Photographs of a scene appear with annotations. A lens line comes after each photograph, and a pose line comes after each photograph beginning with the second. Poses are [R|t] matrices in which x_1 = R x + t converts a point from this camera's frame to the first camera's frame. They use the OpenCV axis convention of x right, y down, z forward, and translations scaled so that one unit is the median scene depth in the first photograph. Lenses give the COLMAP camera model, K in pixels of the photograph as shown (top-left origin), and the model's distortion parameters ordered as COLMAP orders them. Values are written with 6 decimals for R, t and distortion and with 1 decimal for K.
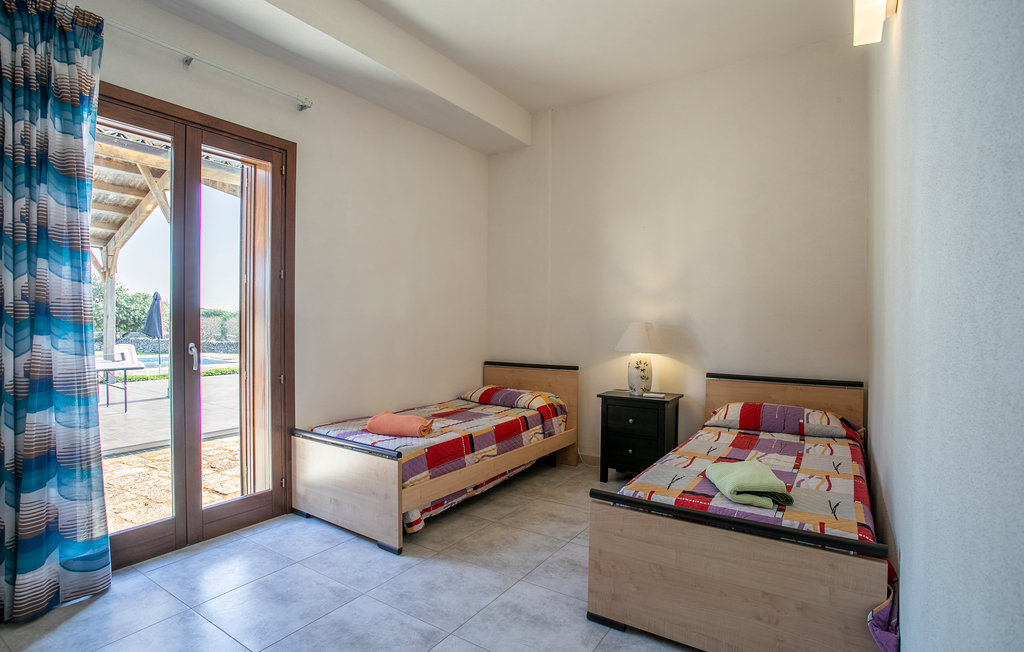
lens RADIAL K [[501.7, 0, 512.0], [0, 501.7, 326.0], [0, 0, 1]] dist [0.002263, 0.000826]
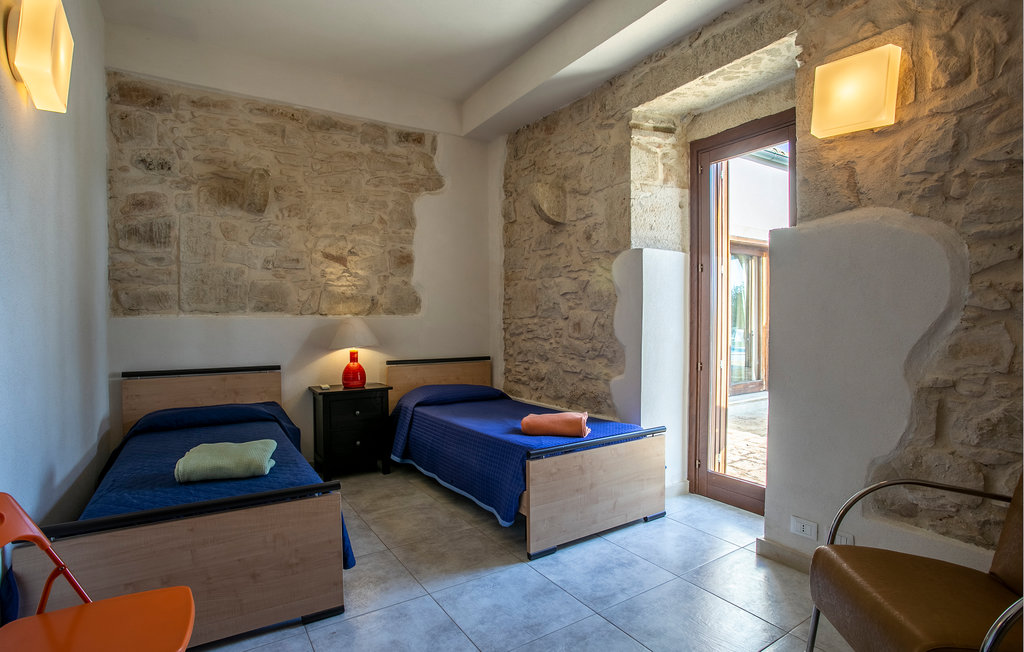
lens RADIAL K [[501.7, 0, 512.0], [0, 501.7, 326.0], [0, 0, 1]] dist [0.002263, 0.000826]
pose [[0.393242, -0.013303, 0.919339, -0.533376], [0.006518, 0.999911, 0.011681, 0.003832], [-0.919412, 0.001399, 0.393294, 0.292397]]
